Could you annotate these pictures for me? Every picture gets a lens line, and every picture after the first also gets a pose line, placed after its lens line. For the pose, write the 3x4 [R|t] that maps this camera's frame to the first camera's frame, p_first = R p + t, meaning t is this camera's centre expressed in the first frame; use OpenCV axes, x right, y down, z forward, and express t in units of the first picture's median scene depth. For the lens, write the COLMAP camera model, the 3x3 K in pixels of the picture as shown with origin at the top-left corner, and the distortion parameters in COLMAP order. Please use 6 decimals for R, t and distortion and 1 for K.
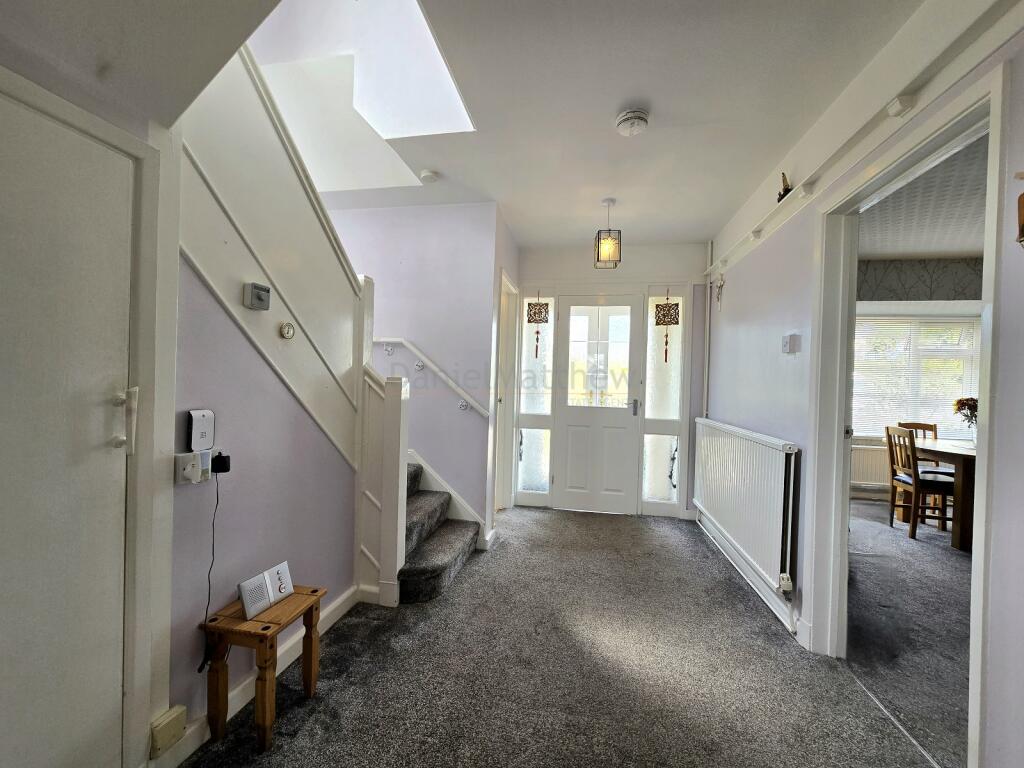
lens RADIAL K [[416.9, 0, 516.6], [0, 416.9, 385.6], [0, 0, 1]] dist [-0.000516, 0.000696]
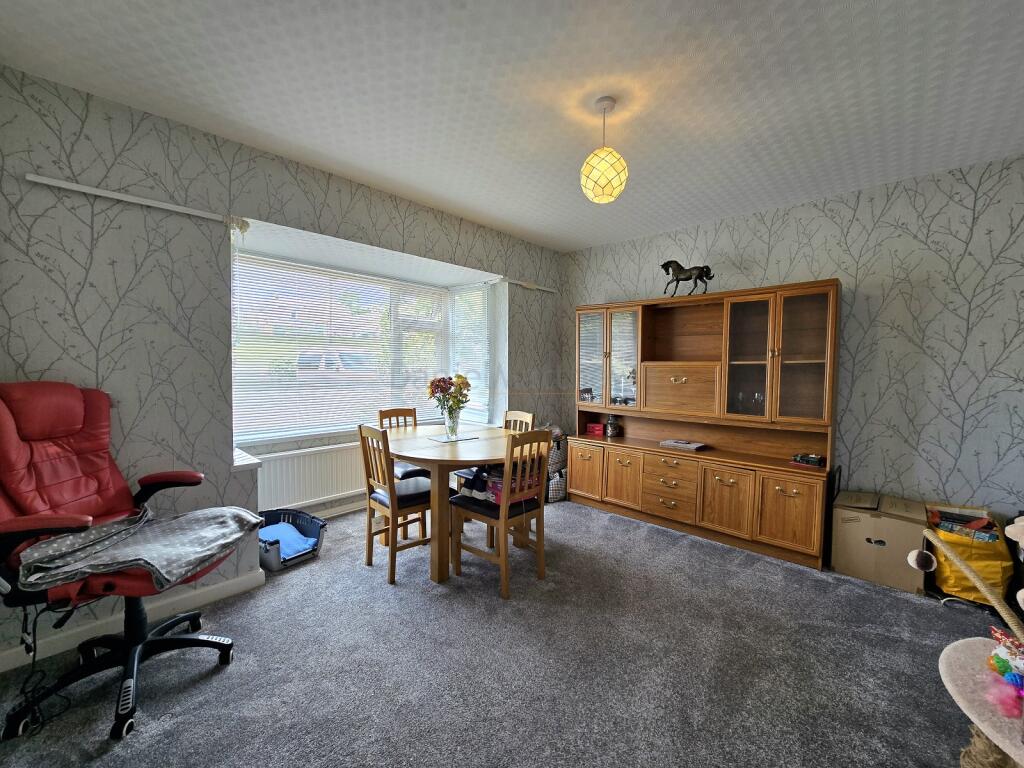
lens RADIAL K [[416.9, 0, 516.6], [0, 416.9, 385.6], [0, 0, 1]] dist [-0.000516, 0.000696]
pose [[0.531033, -0.067882, 0.844628, 0.456498], [0.013282, 0.997330, 0.071804, -0.013104], [-0.847247, -0.026912, 0.530517, 0.426052]]
